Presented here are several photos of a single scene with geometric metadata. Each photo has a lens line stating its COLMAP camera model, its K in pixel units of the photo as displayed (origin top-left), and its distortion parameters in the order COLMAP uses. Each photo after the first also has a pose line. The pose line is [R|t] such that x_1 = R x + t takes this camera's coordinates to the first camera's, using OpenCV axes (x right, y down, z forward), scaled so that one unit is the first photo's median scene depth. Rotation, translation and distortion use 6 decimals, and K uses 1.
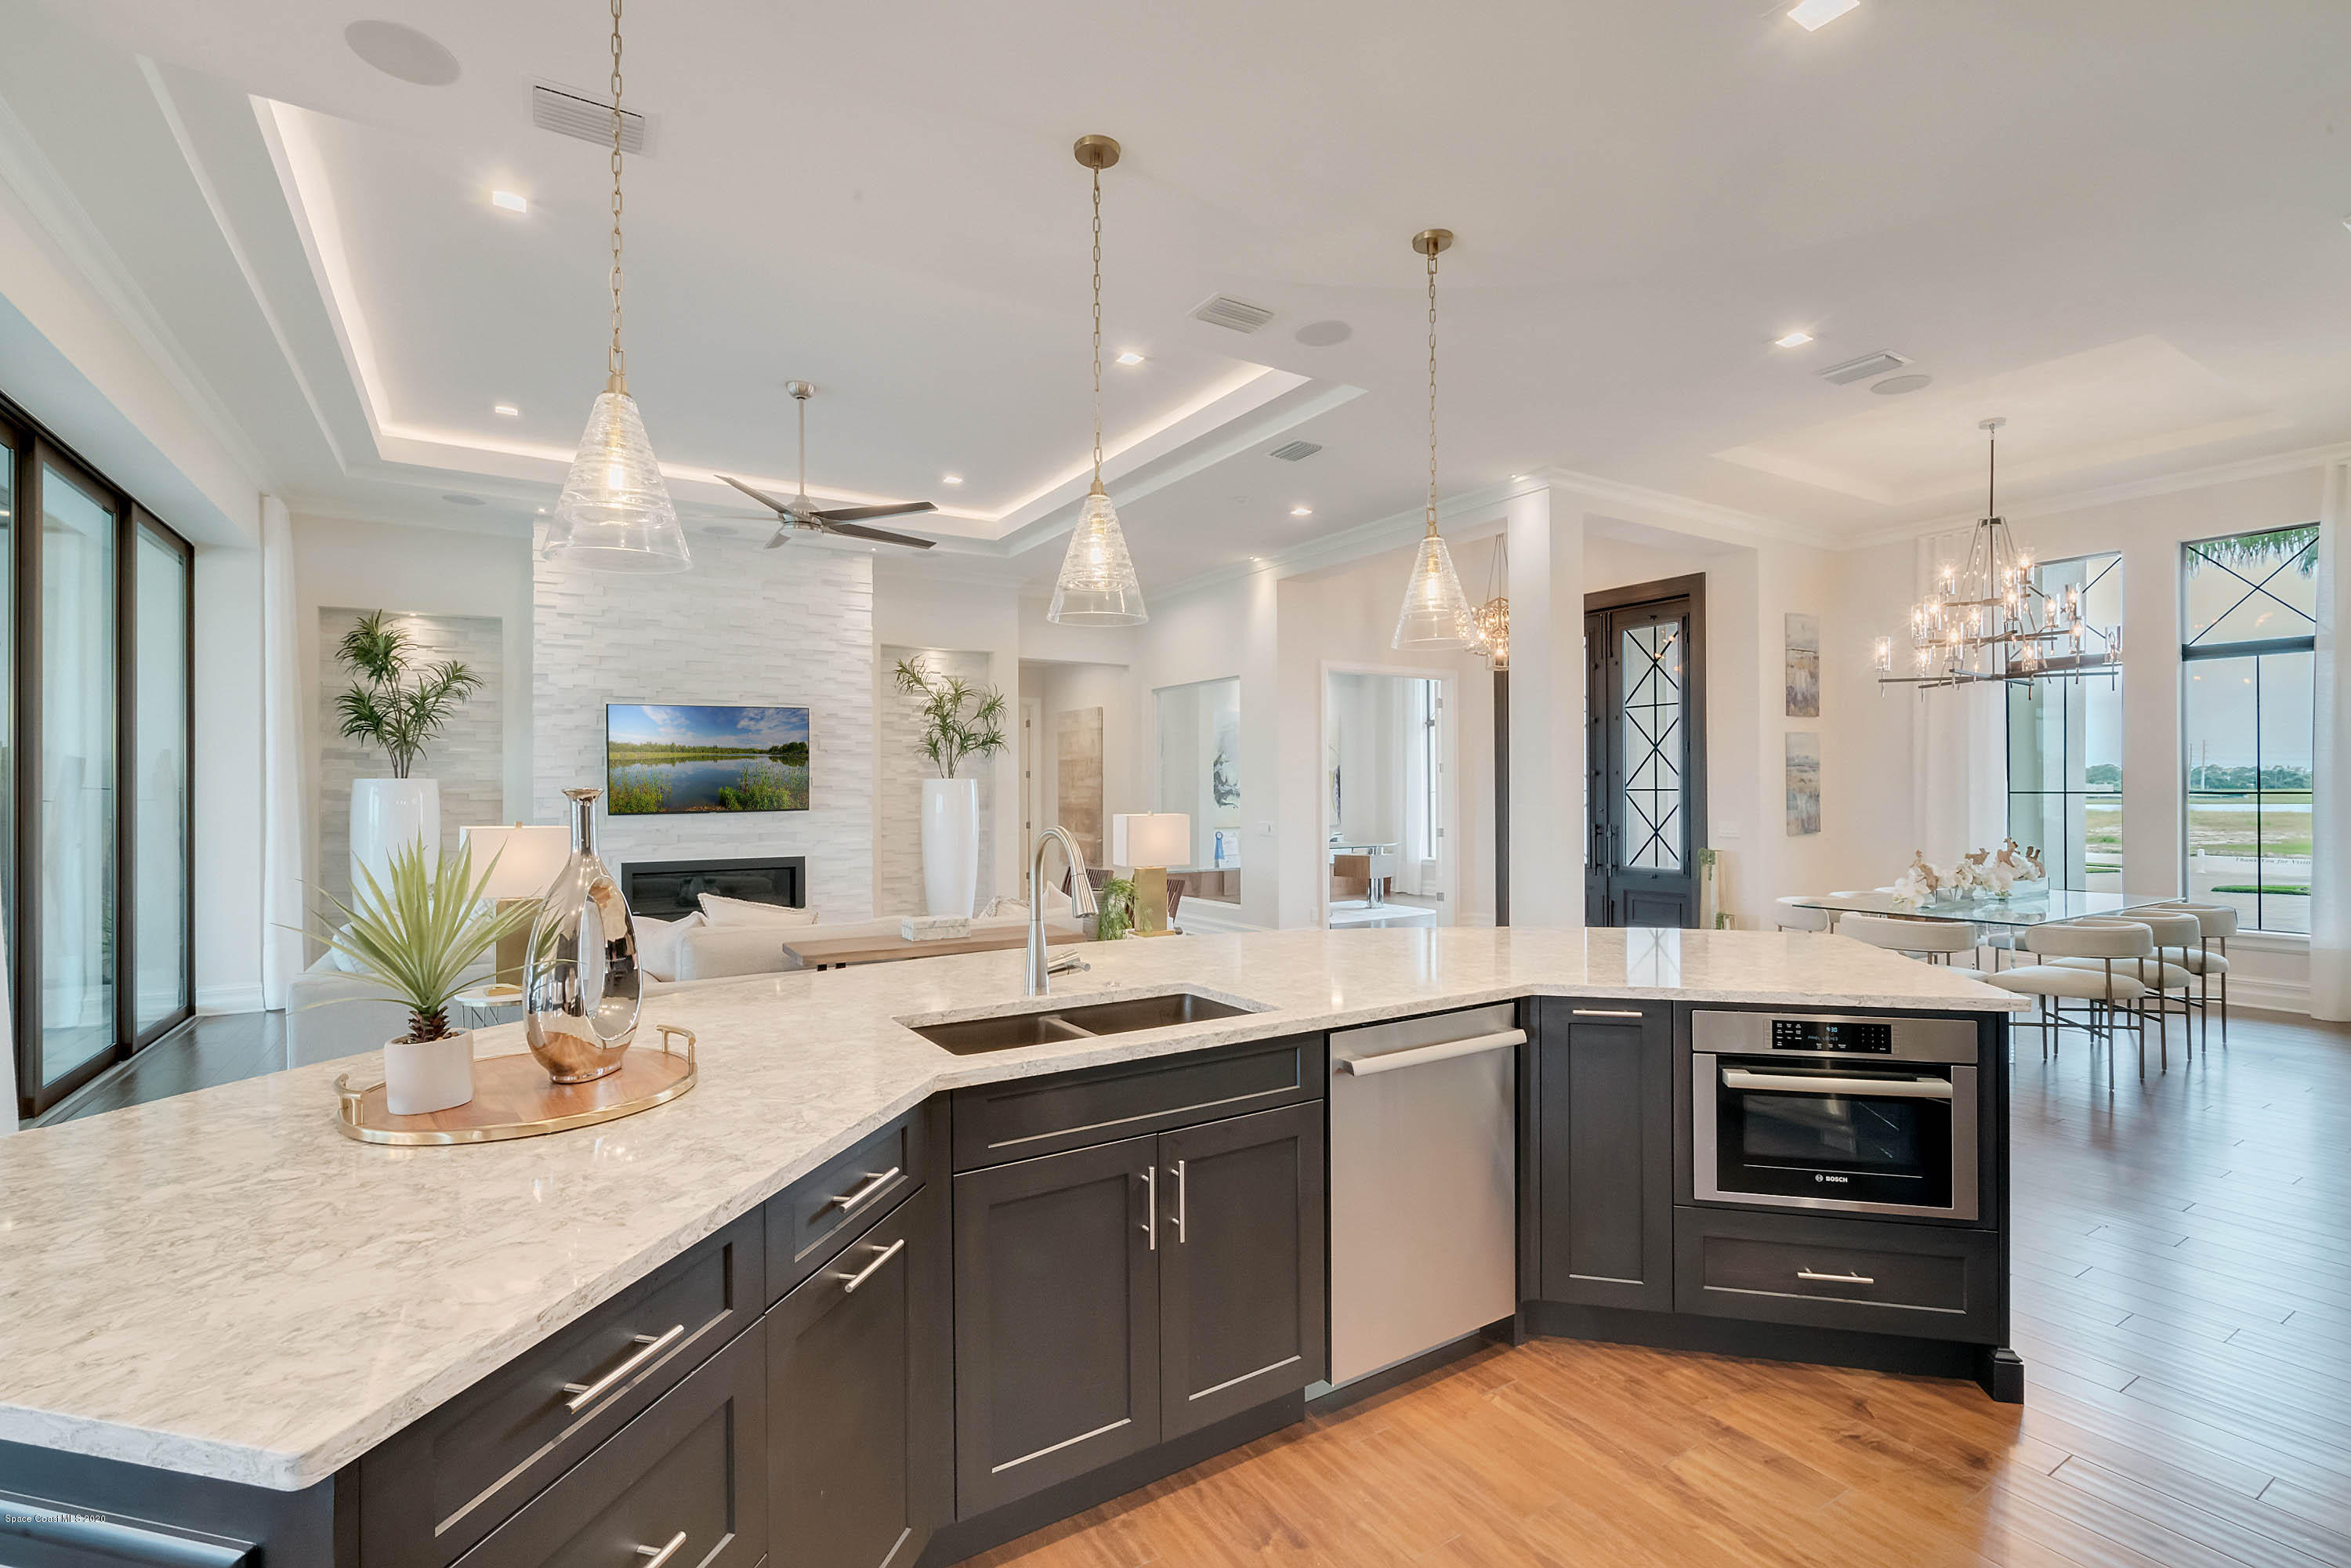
lens RADIAL K [[1066.0, 0, 1165.3], [0, 1066.0, 794.6], [0, 0, 1]] dist [-0.005889, -0.000391]
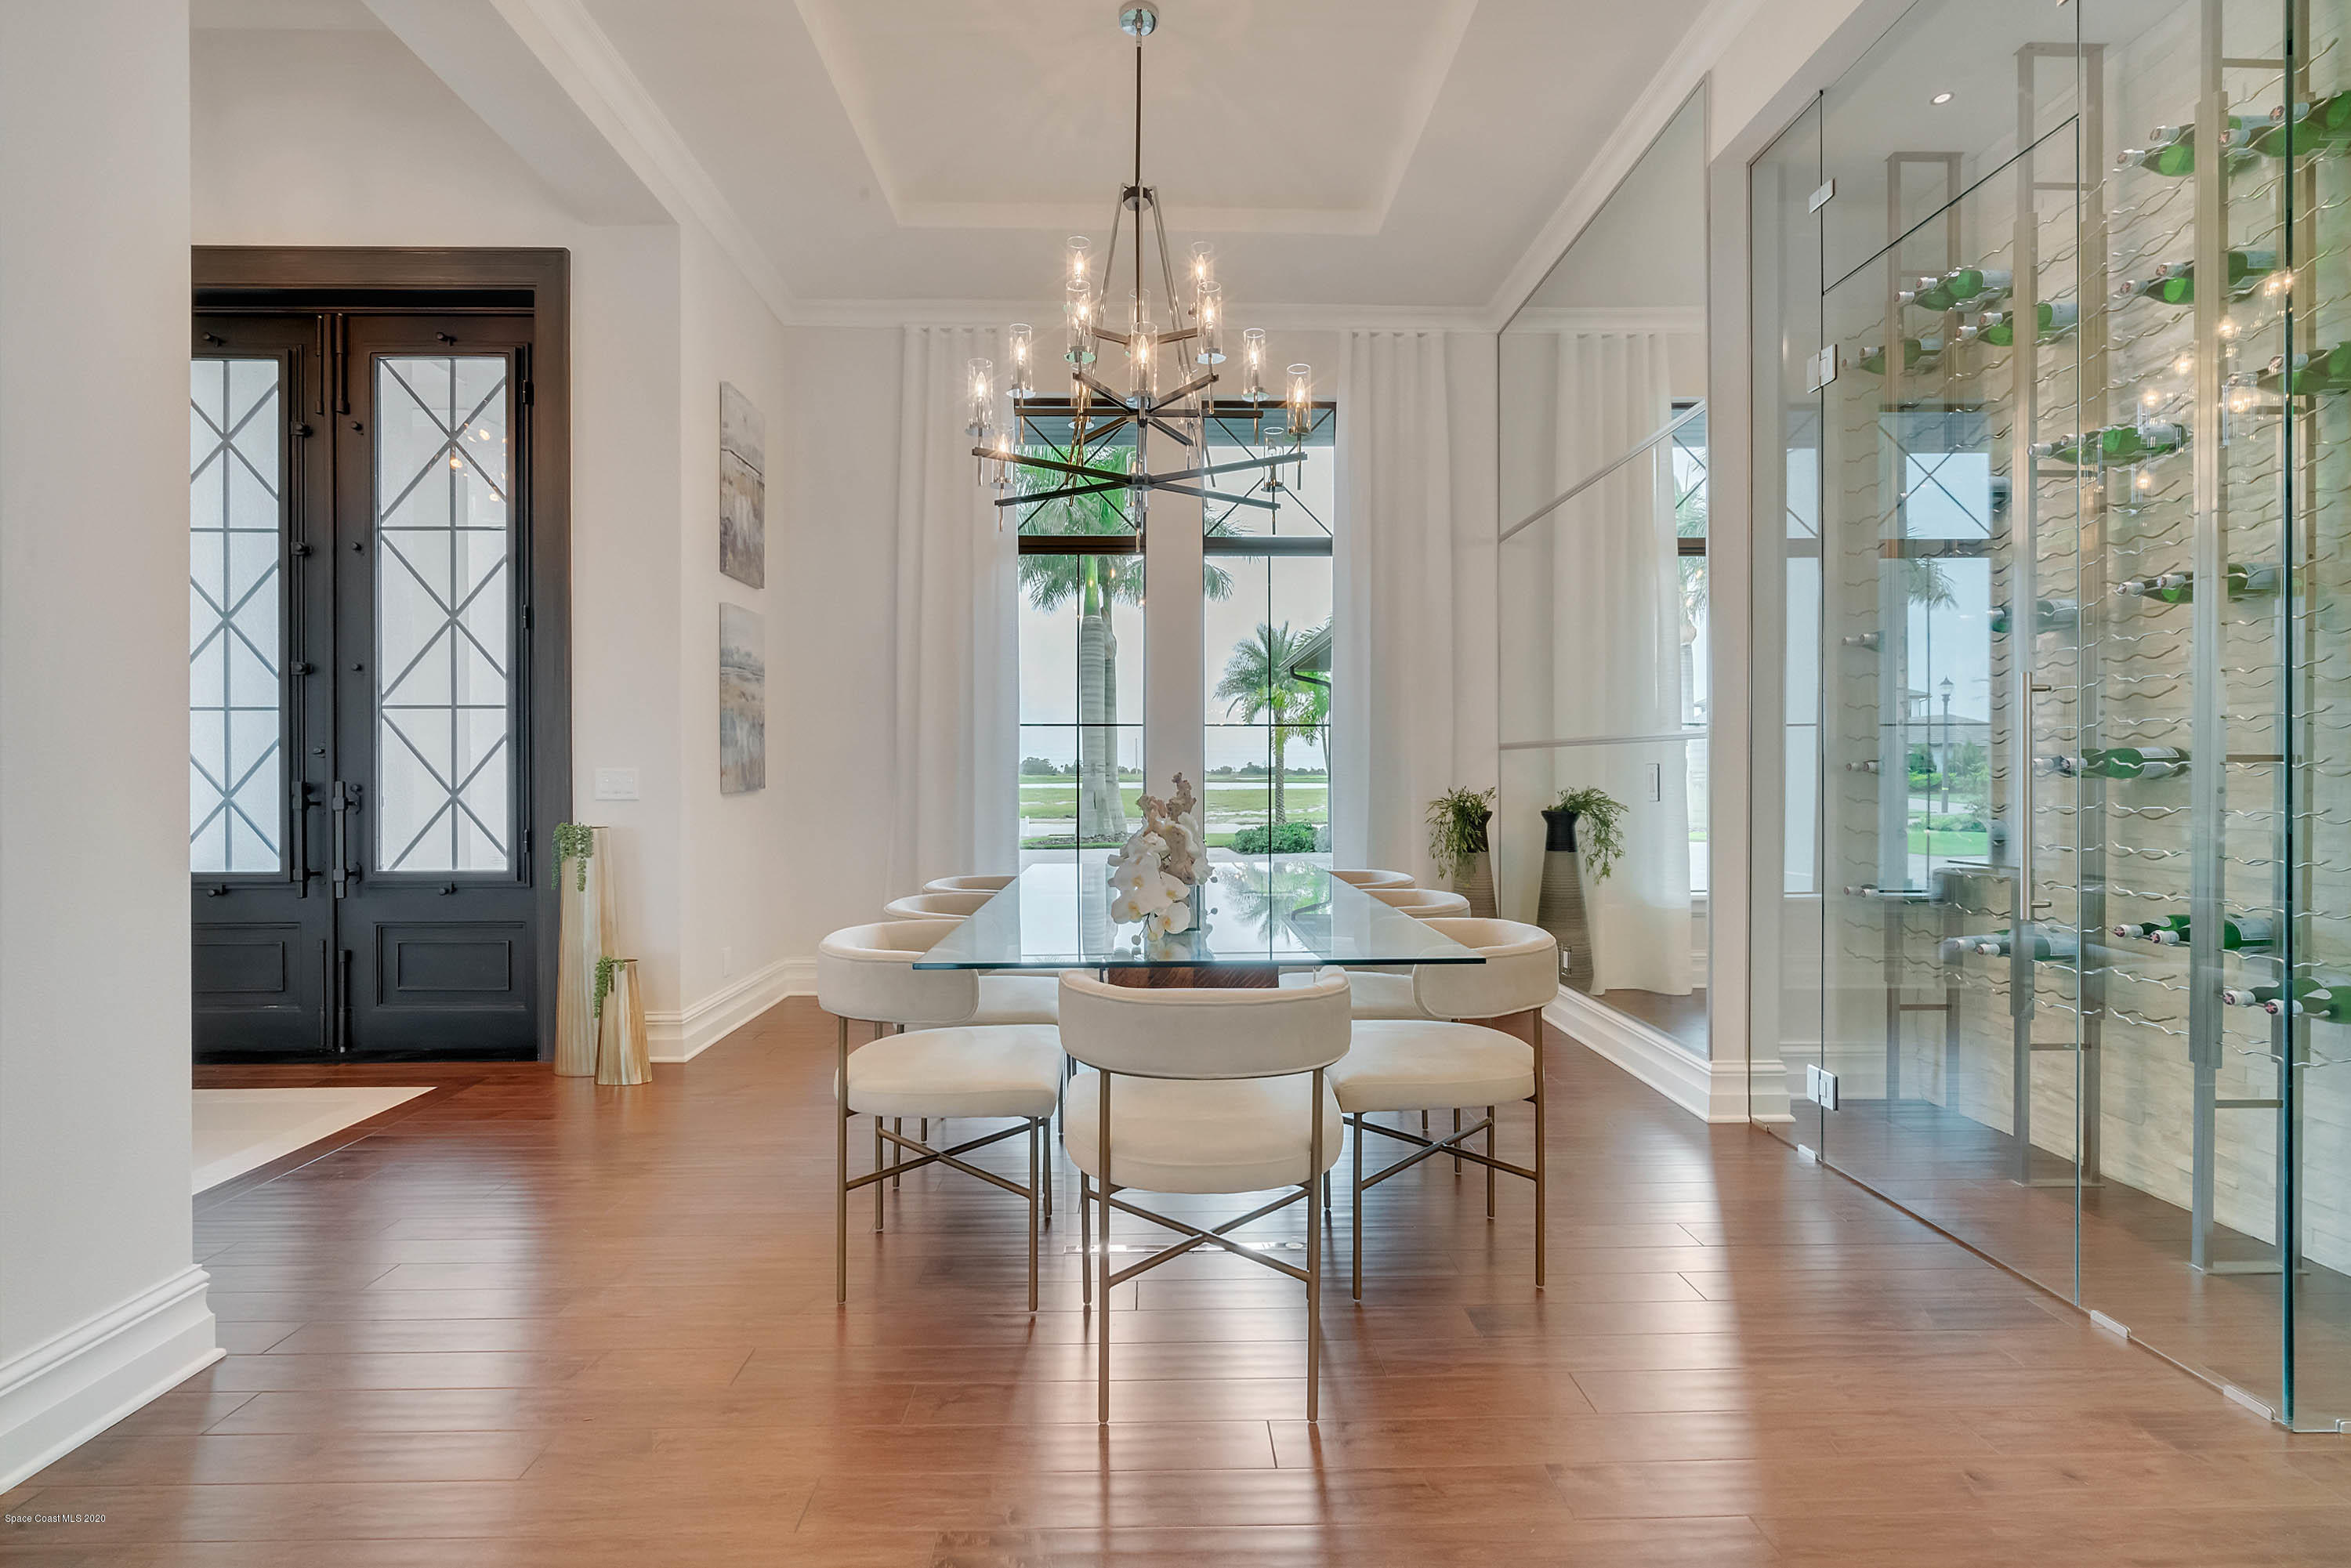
lens RADIAL K [[1066.0, 0, 1182.0], [0, 1066.0, 781.6], [0, 0, 1]] dist [-0.005889, -0.000391]
pose [[0.509572, -0.001210, 0.860427, 0.222668], [0.000105, 0.999999, 0.001344, 0.029218], [-0.860428, -0.000594, 0.509571, 0.487399]]
